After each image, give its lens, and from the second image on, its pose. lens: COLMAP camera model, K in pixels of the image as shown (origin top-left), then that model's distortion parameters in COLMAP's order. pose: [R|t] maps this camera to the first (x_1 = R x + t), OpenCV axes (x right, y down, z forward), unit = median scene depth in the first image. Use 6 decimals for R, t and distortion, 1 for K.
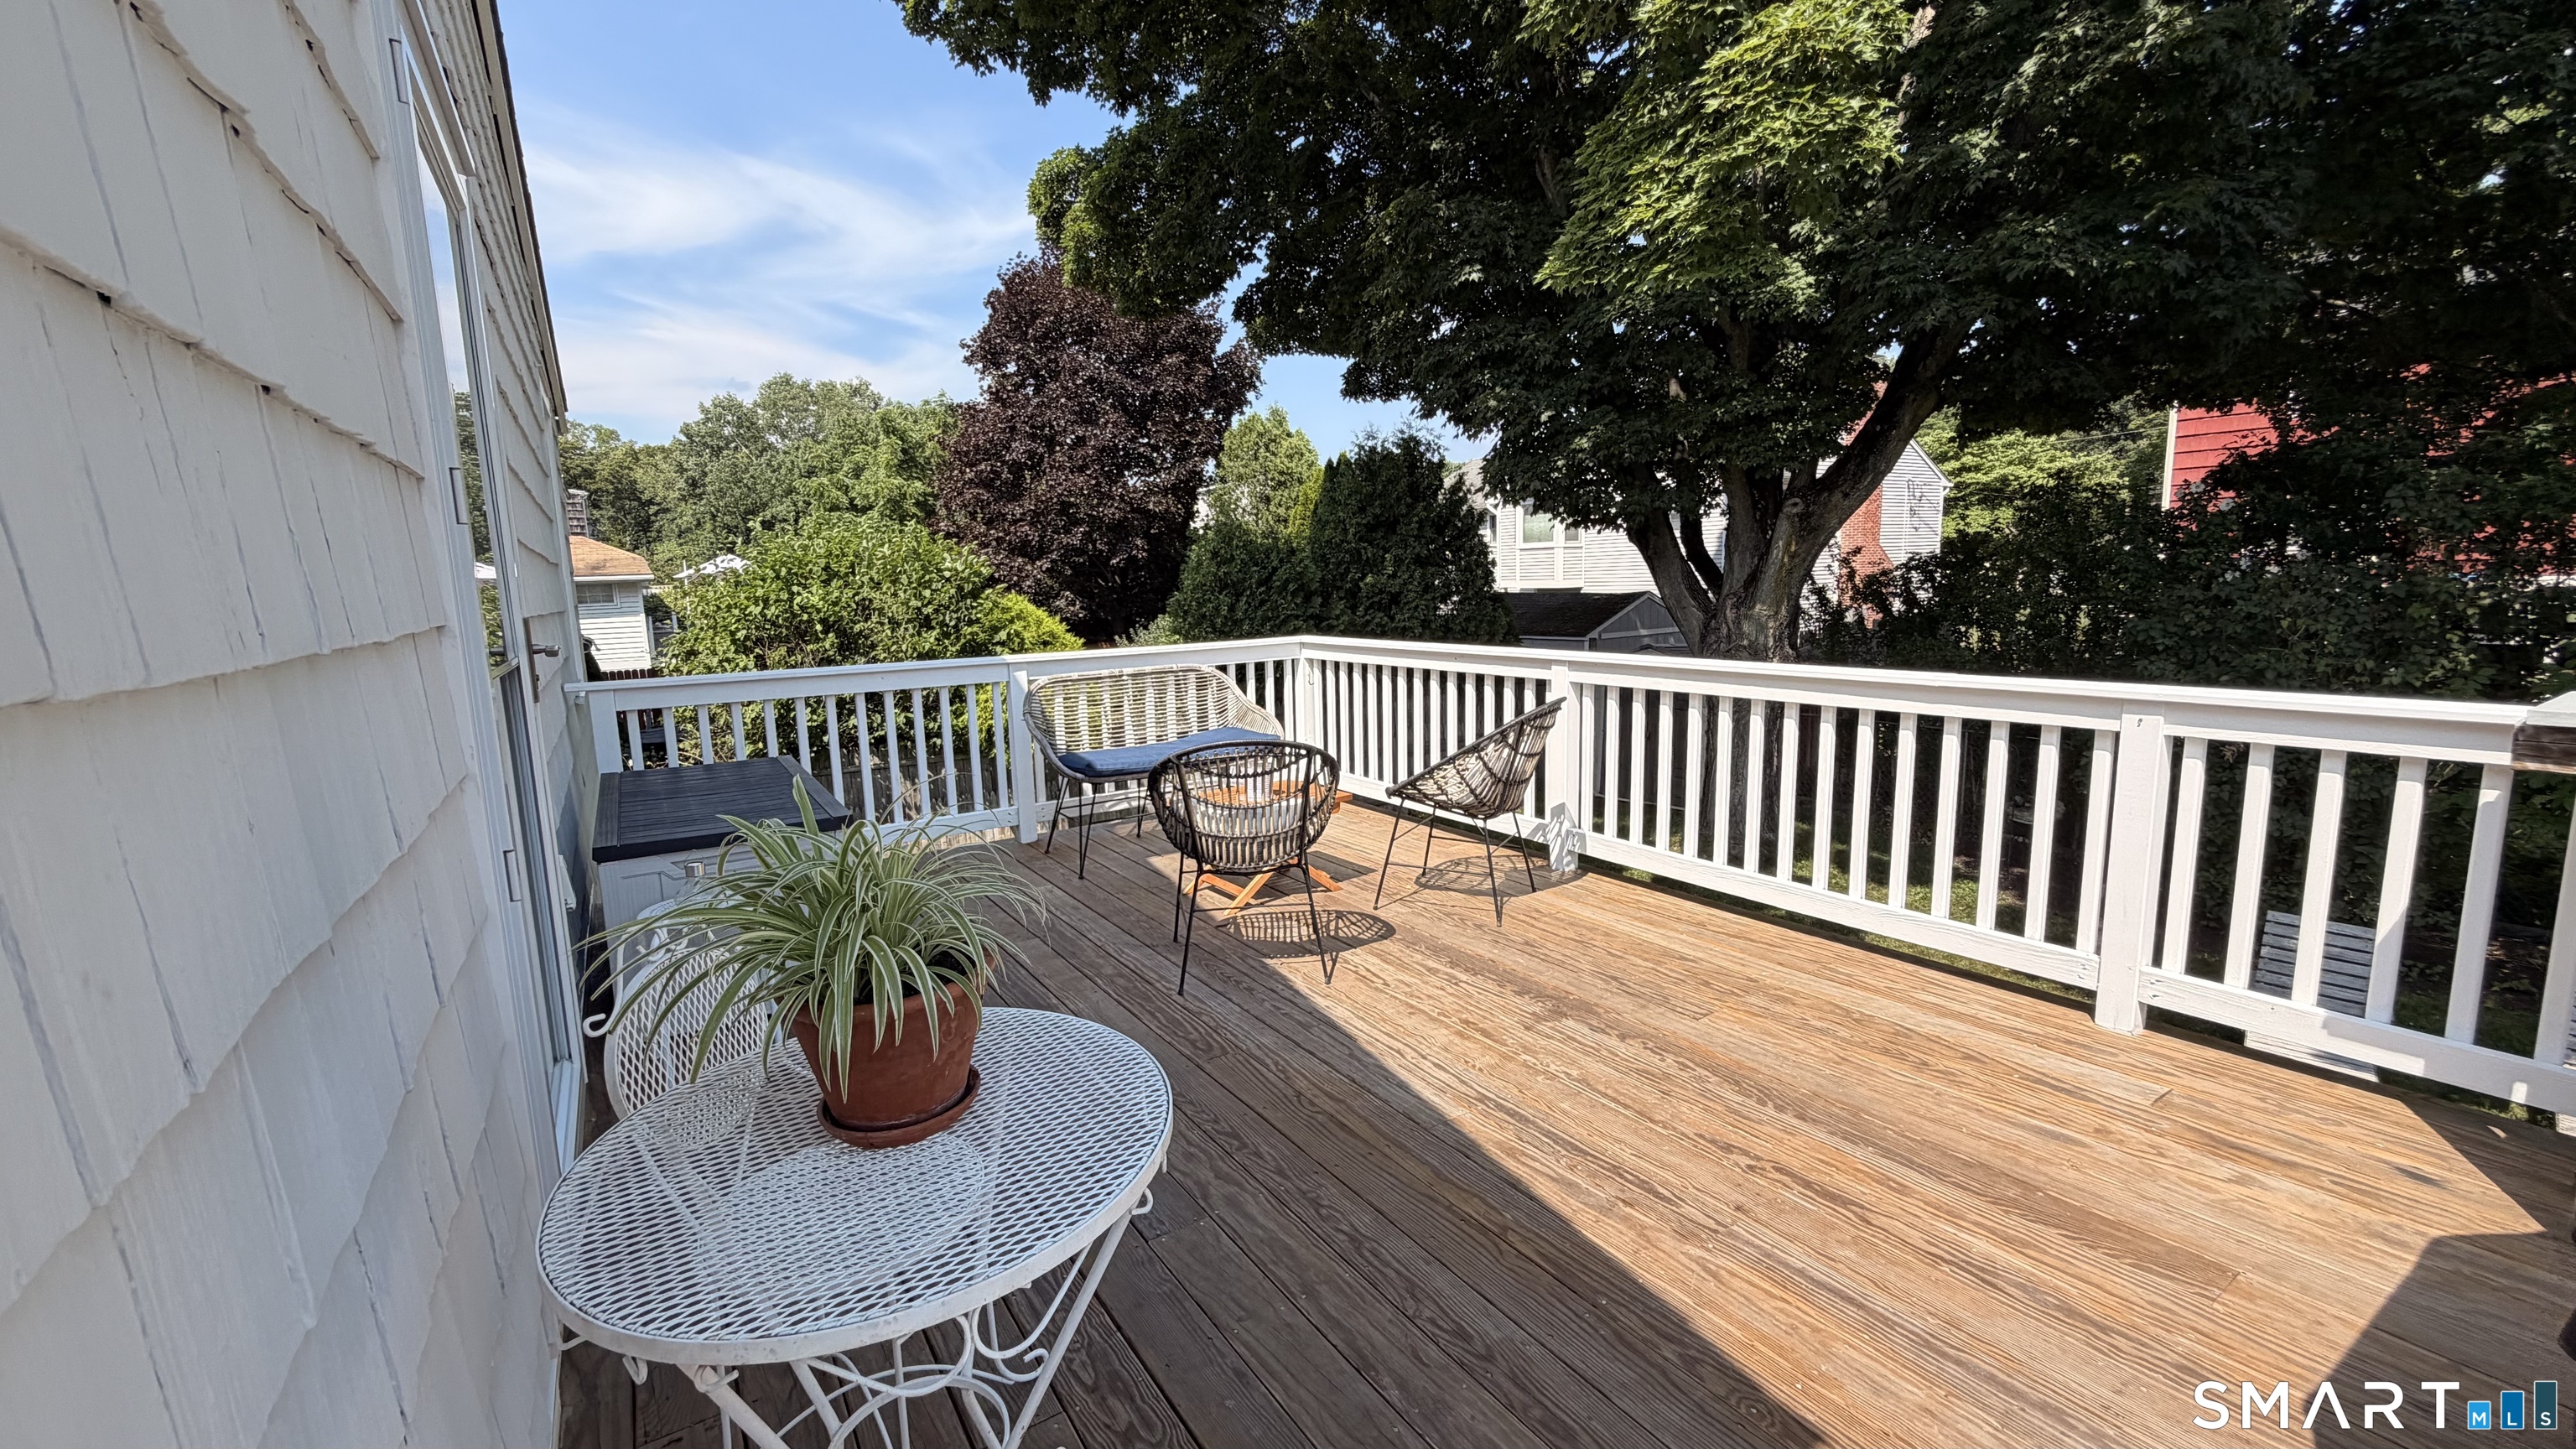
lens RADIAL K [[1044.2, 0, 1272.9], [0, 1044.2, 730.3], [0, 0, 1]] dist [0.013322, -0.000203]
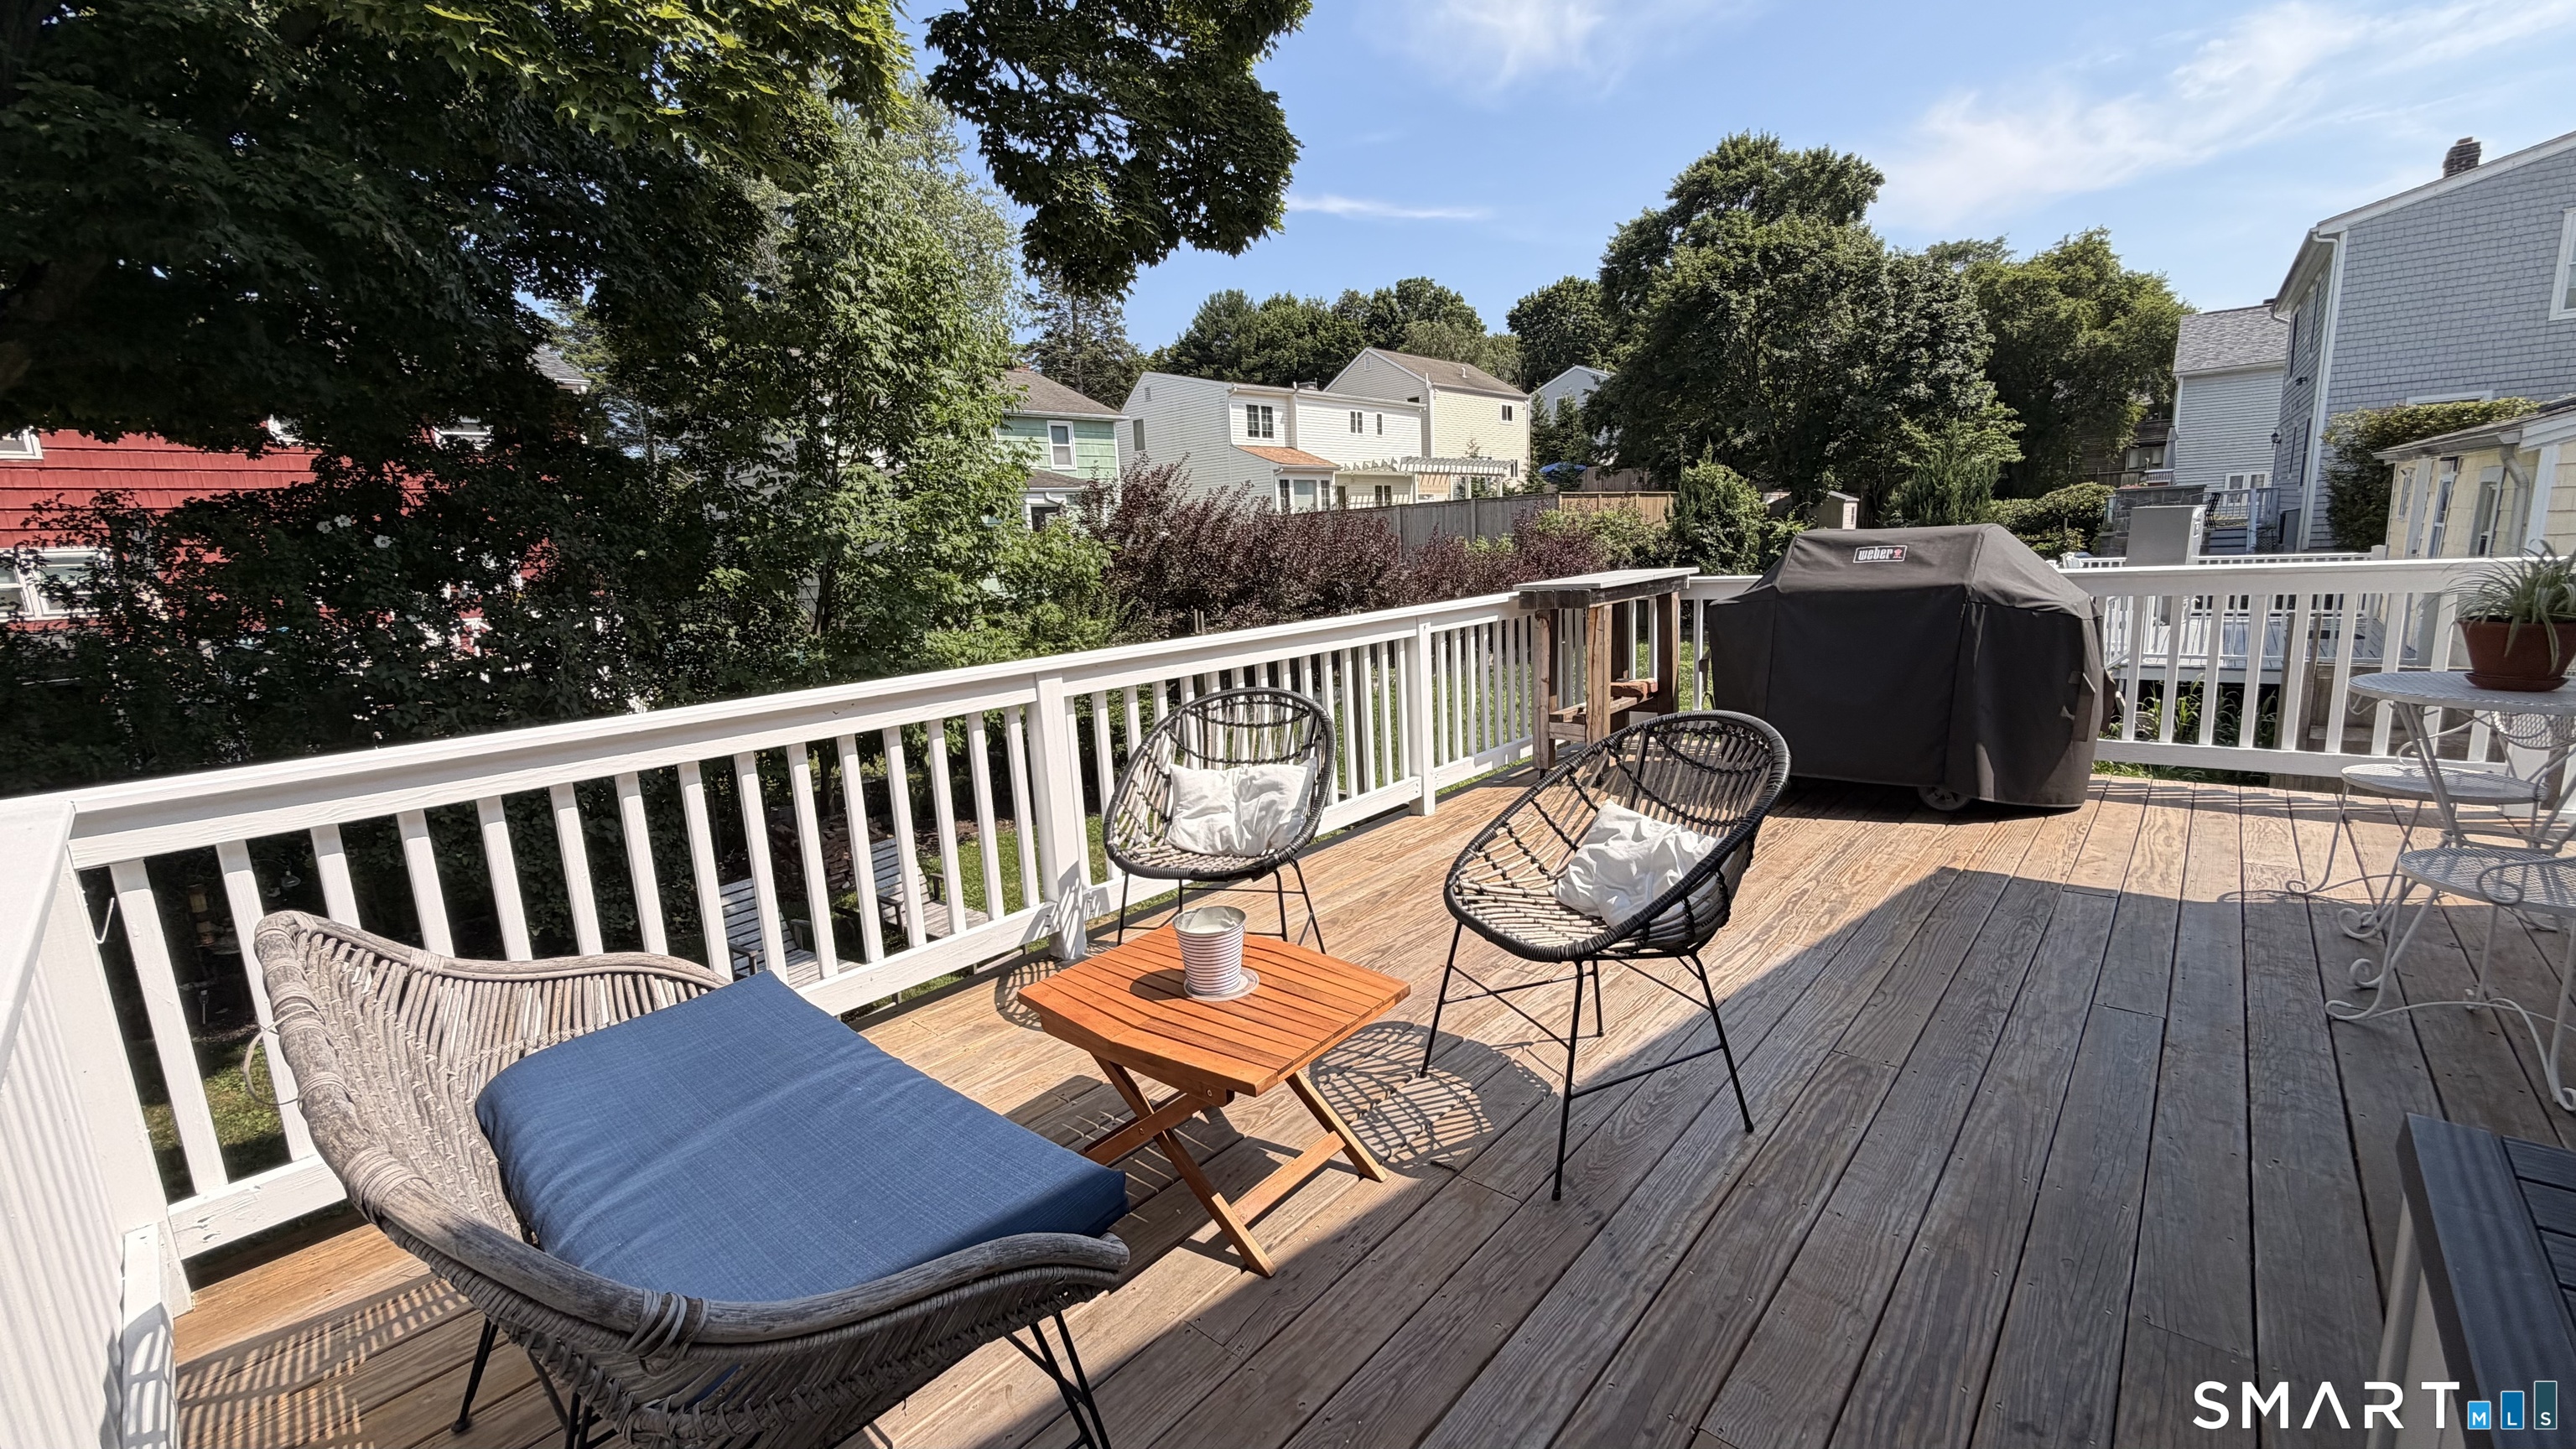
lens RADIAL K [[1044.2, 0, 1268.6], [0, 1044.2, 730.1], [0, 0, 1]] dist [0.013322, -0.000203]
pose [[-0.270299, -0.109439, 0.956536, -0.563860], [0.218239, 0.960693, 0.171585, -0.147787], [-0.937715, 0.255133, -0.235790, 1.302242]]
